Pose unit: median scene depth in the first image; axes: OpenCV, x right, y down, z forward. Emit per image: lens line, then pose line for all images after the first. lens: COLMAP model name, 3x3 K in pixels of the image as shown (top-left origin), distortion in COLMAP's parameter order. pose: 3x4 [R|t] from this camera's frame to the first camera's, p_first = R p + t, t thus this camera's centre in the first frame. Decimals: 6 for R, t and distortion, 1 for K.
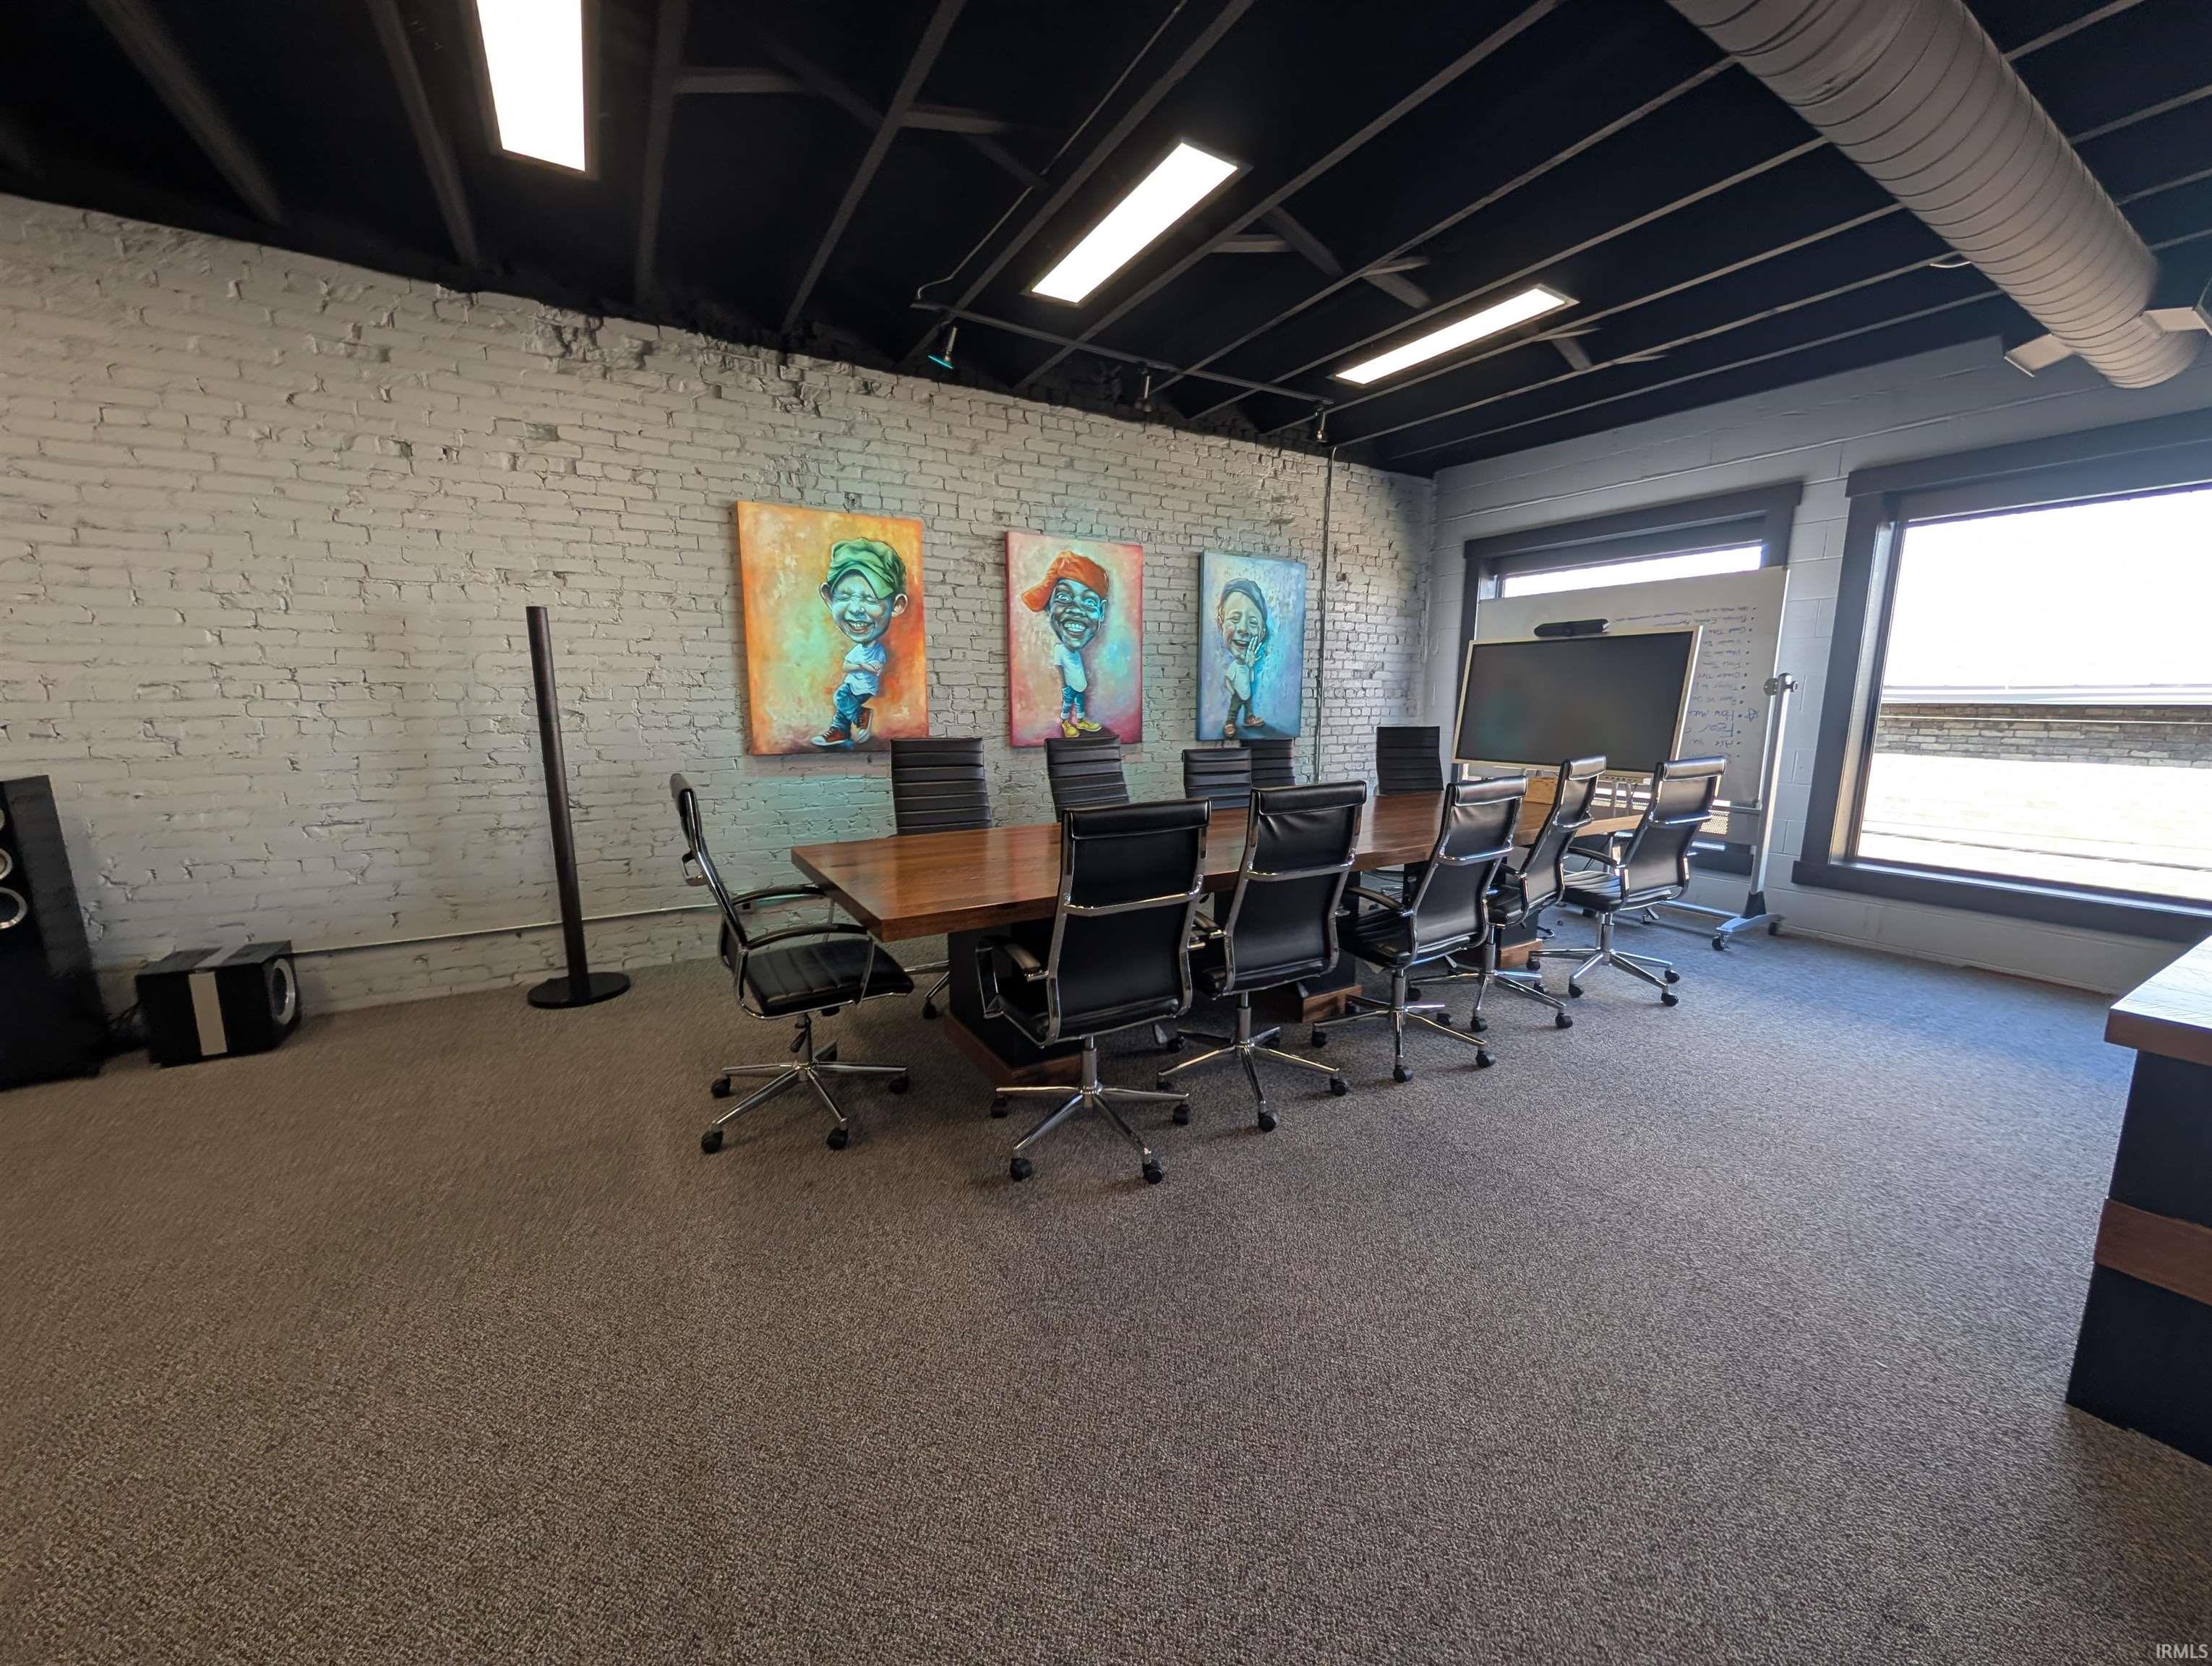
lens RADIAL K [[837.5, 0, 1106.2], [0, 837.5, 836.7], [0, 0, 1]] dist [0.001686, -0.000325]
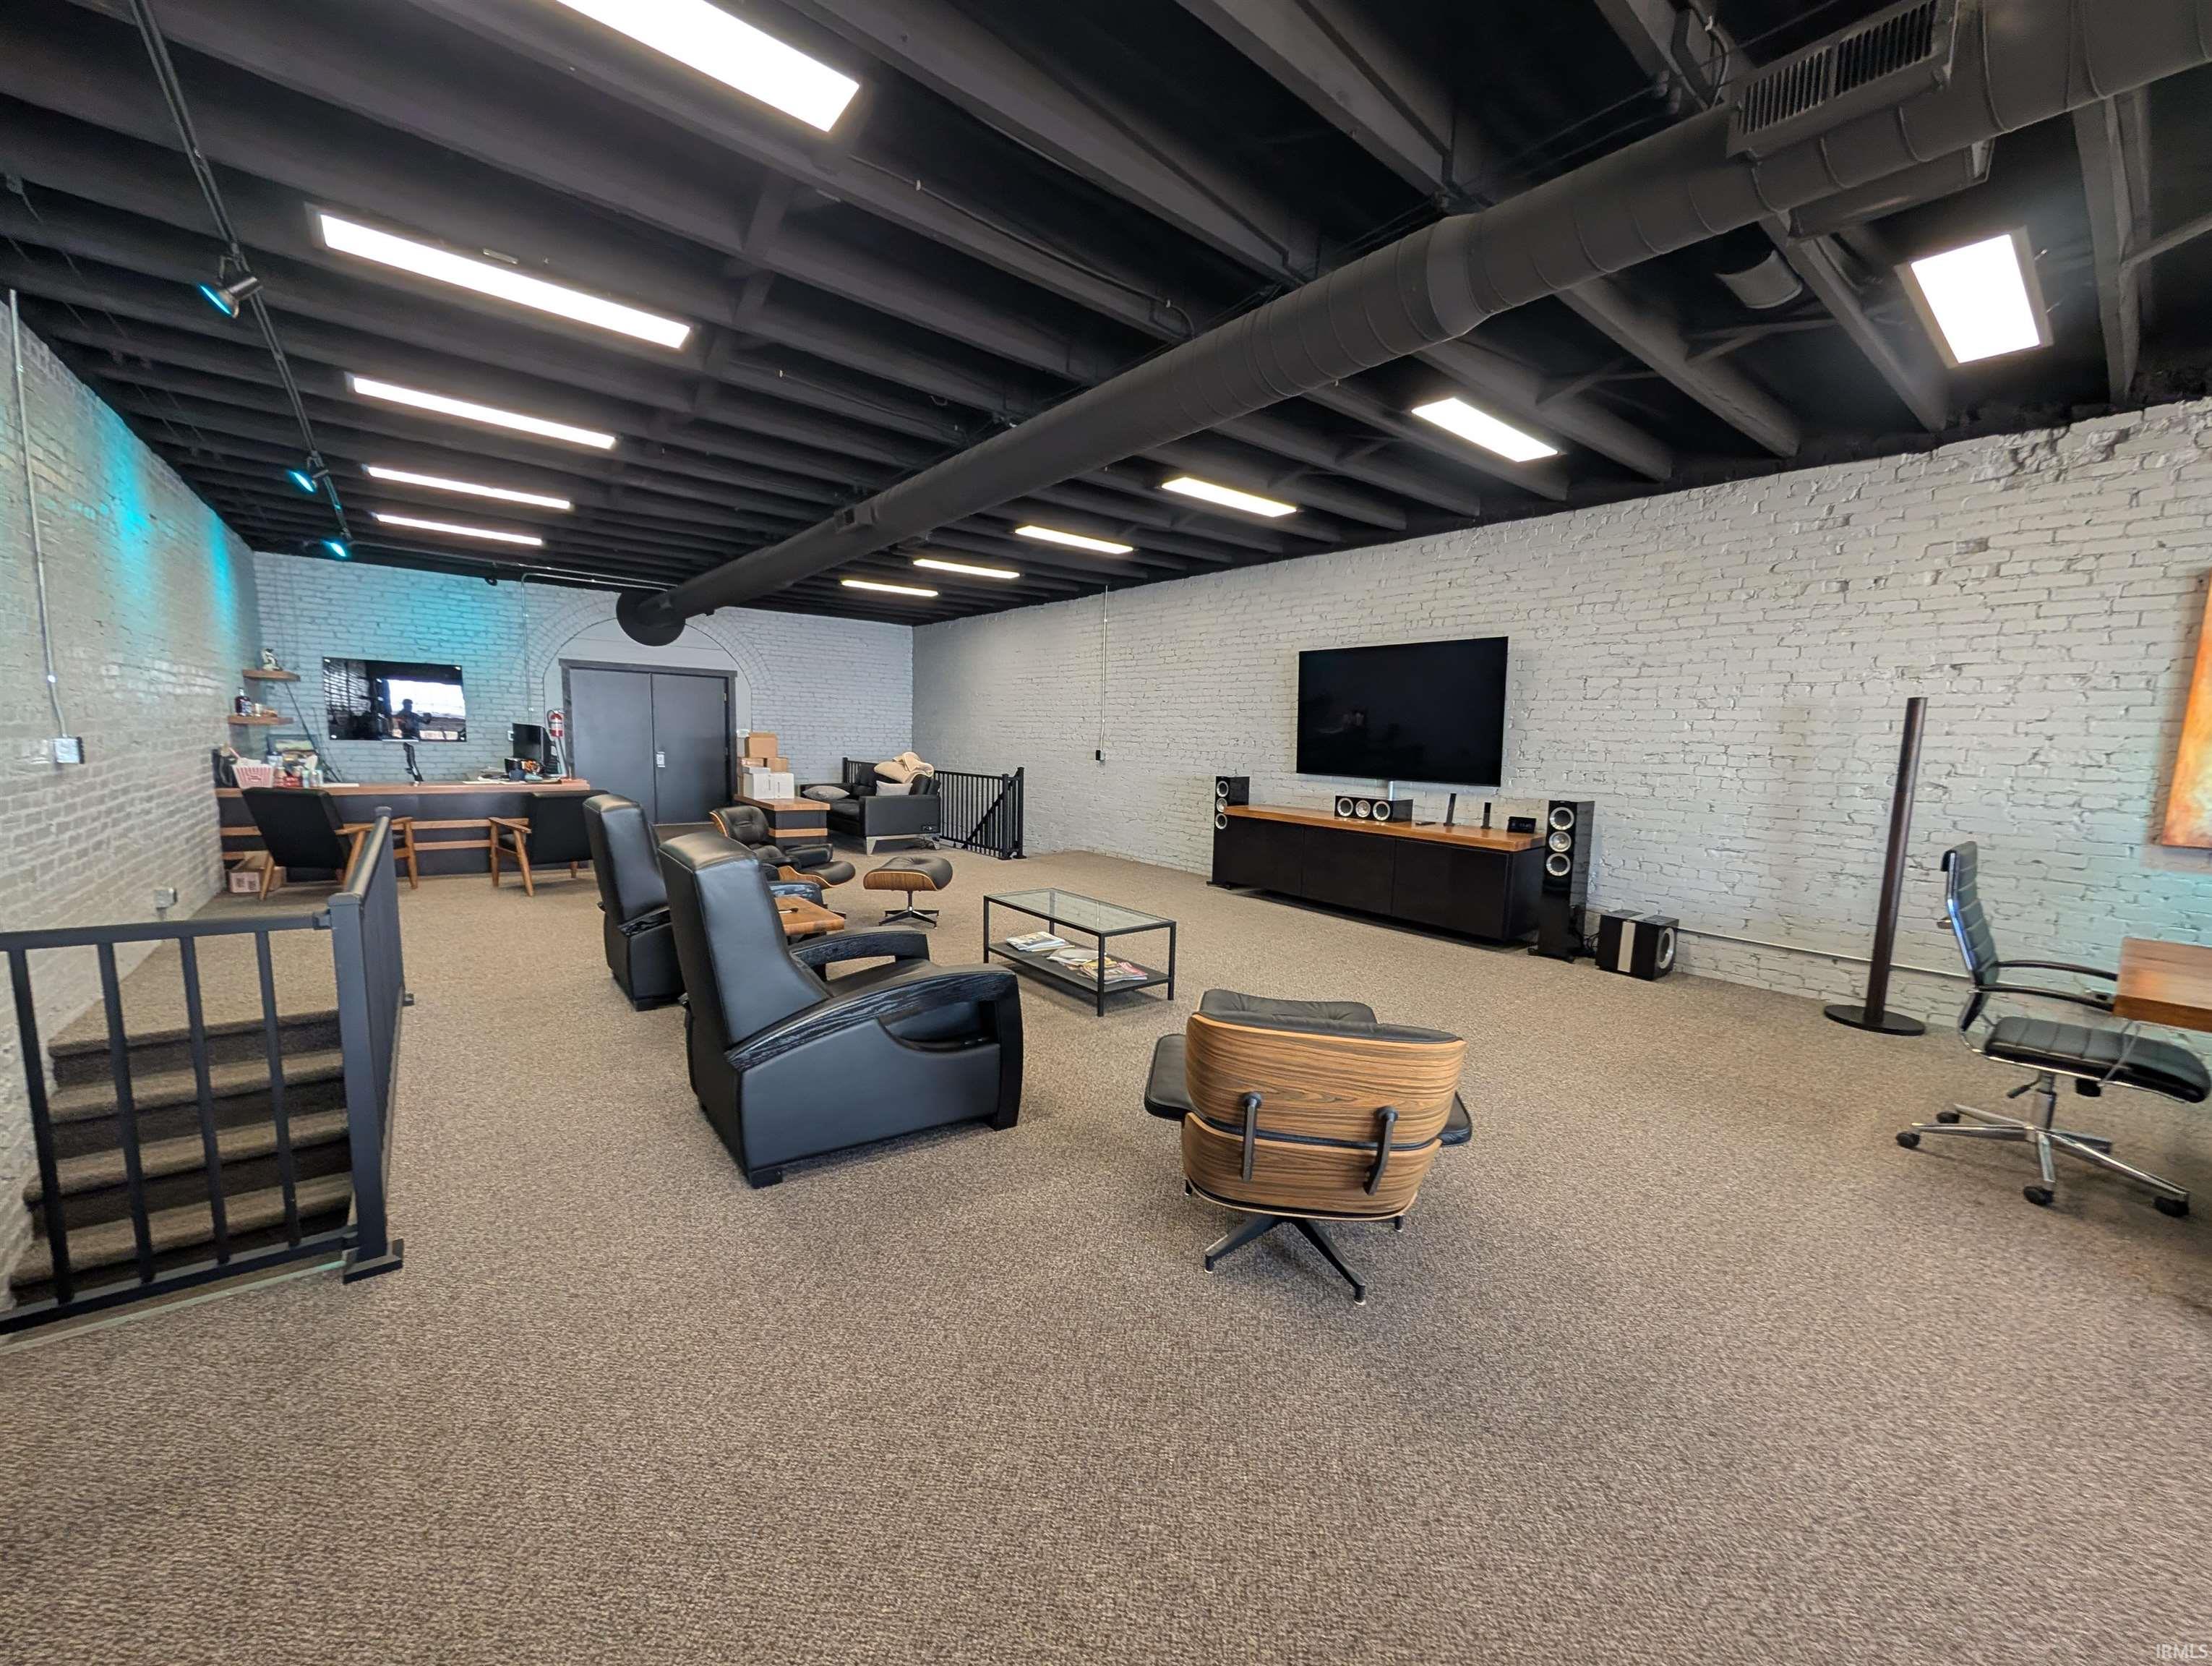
lens RADIAL K [[837.5, 0, 1109.3], [0, 837.5, 841.8], [0, 0, 1]] dist [0.001686, -0.000325]
pose [[0.142707, 0.127996, -0.981454, 0.357524], [-0.194060, 0.975975, 0.099064, 0.033694], [0.970554, 0.176324, 0.164117, -0.284017]]
